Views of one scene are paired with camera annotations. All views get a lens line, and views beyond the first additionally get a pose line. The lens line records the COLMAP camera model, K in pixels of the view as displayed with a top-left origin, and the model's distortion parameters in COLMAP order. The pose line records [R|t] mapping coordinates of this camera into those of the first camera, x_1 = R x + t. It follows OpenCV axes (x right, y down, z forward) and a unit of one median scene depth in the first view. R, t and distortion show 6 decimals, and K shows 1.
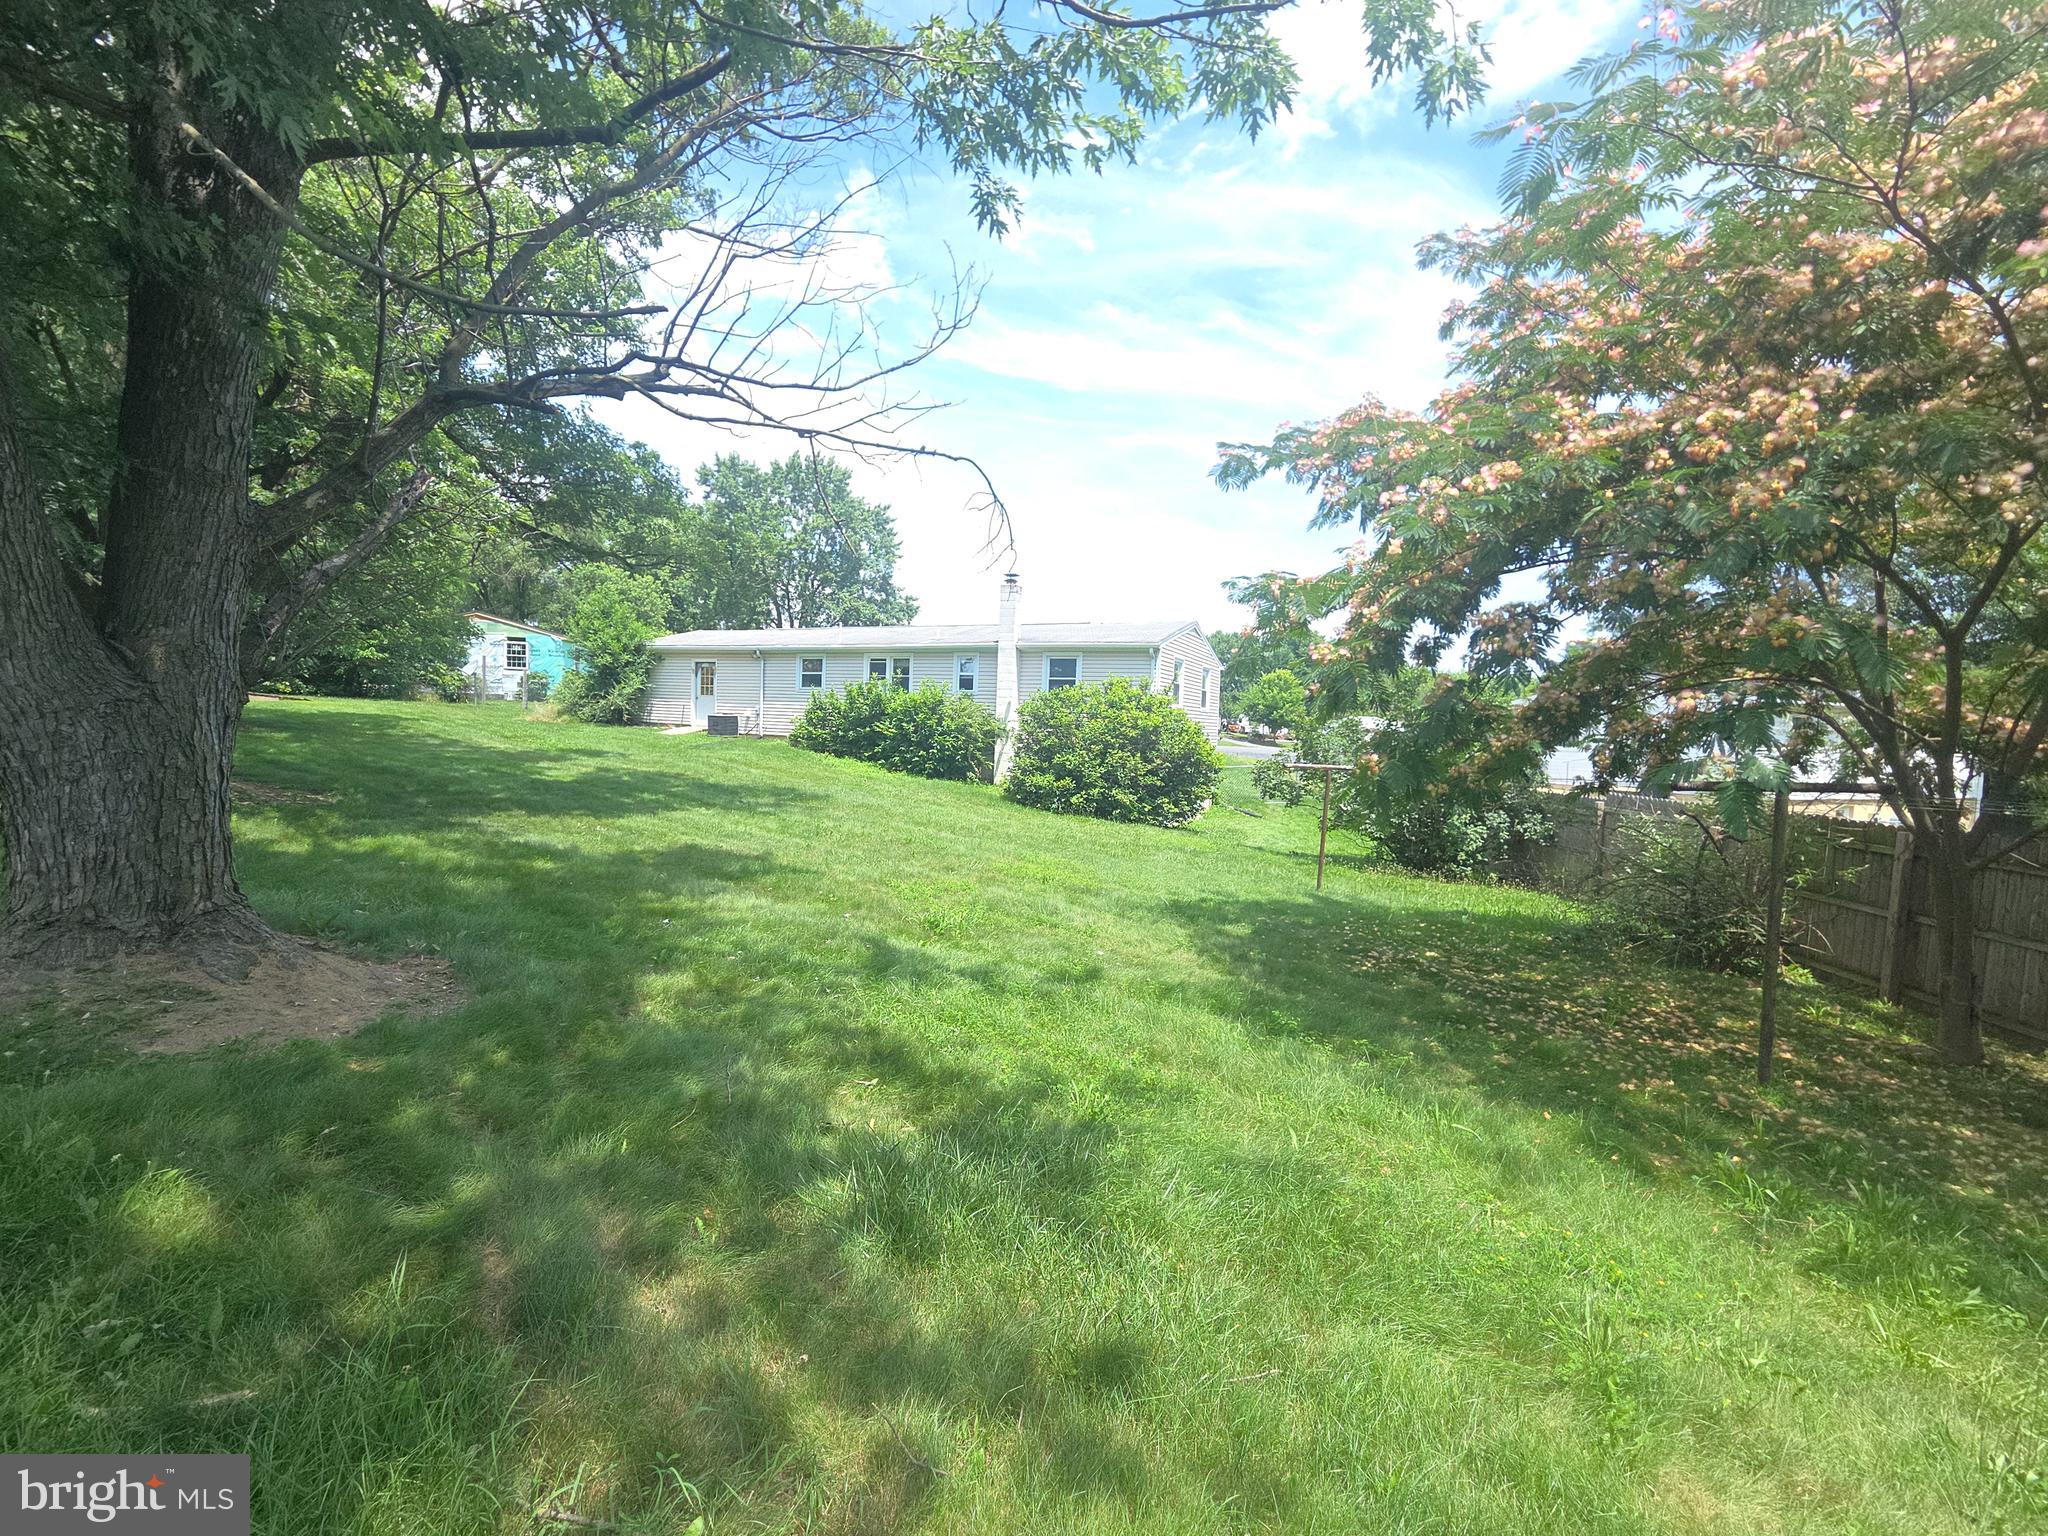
lens RADIAL K [[839.9, 0, 1024.3], [0, 839.9, 768.8], [0, 0, 1]] dist [-0.003378, 0.002314]
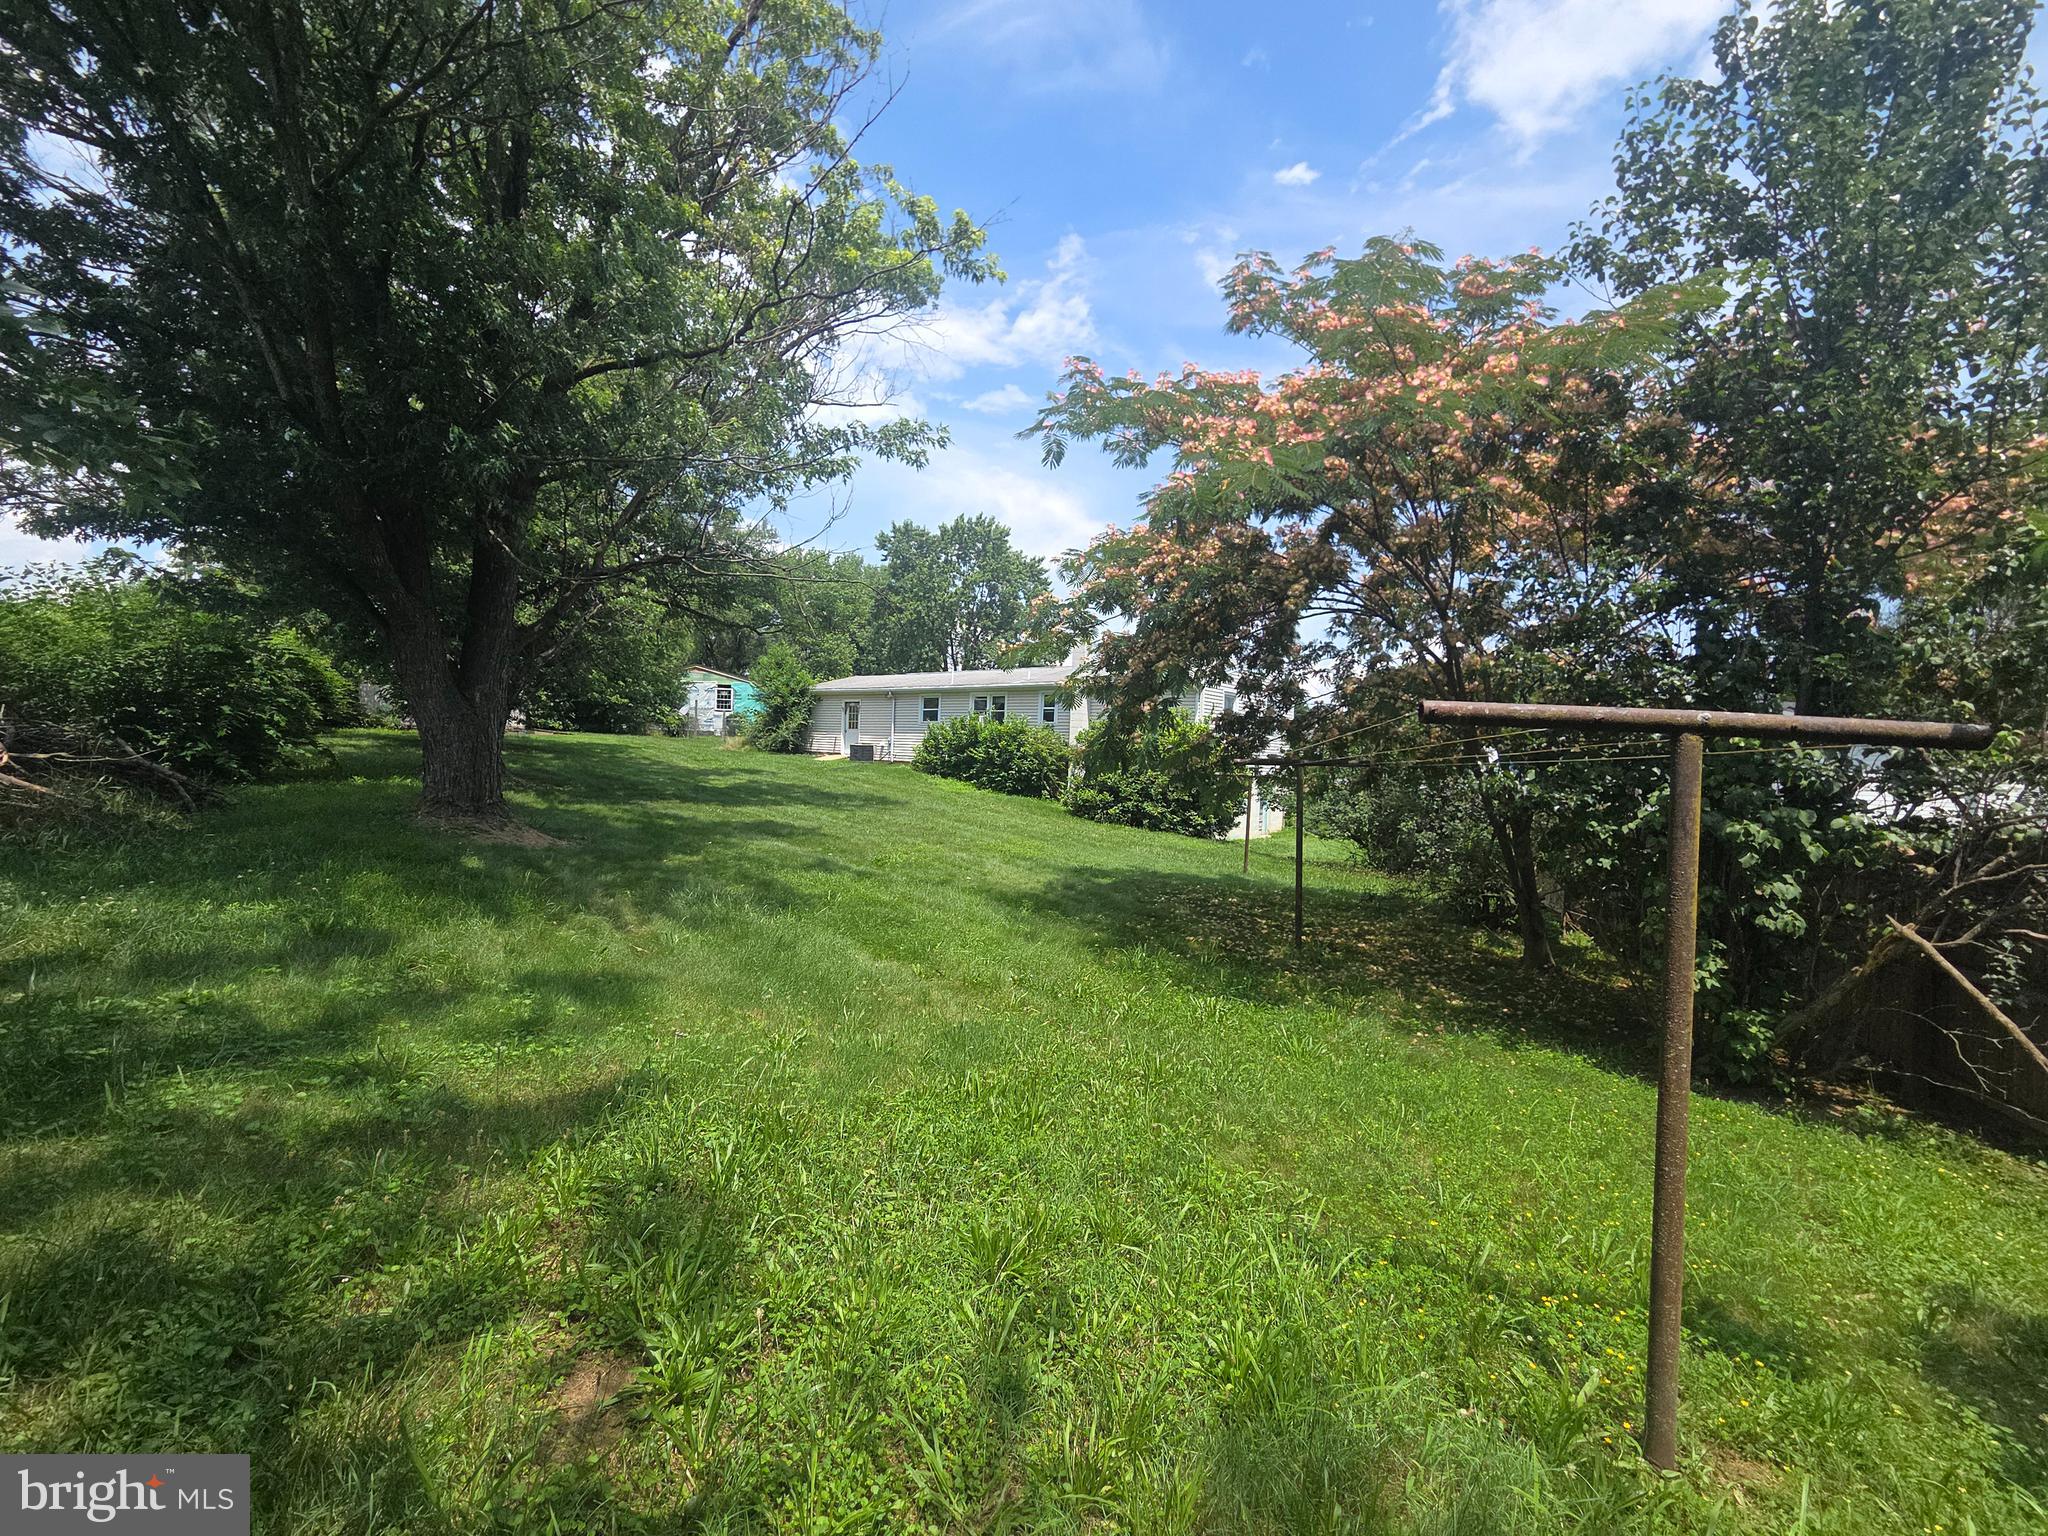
lens RADIAL K [[839.9, 0, 1023.5], [0, 839.9, 767.3], [0, 0, 1]] dist [-0.003378, 0.002314]
pose [[0.974721, 0.002319, -0.223412, 0.143807], [-0.012895, 0.998863, -0.045895, 0.022130], [0.223052, 0.047616, 0.973643, -0.137752]]
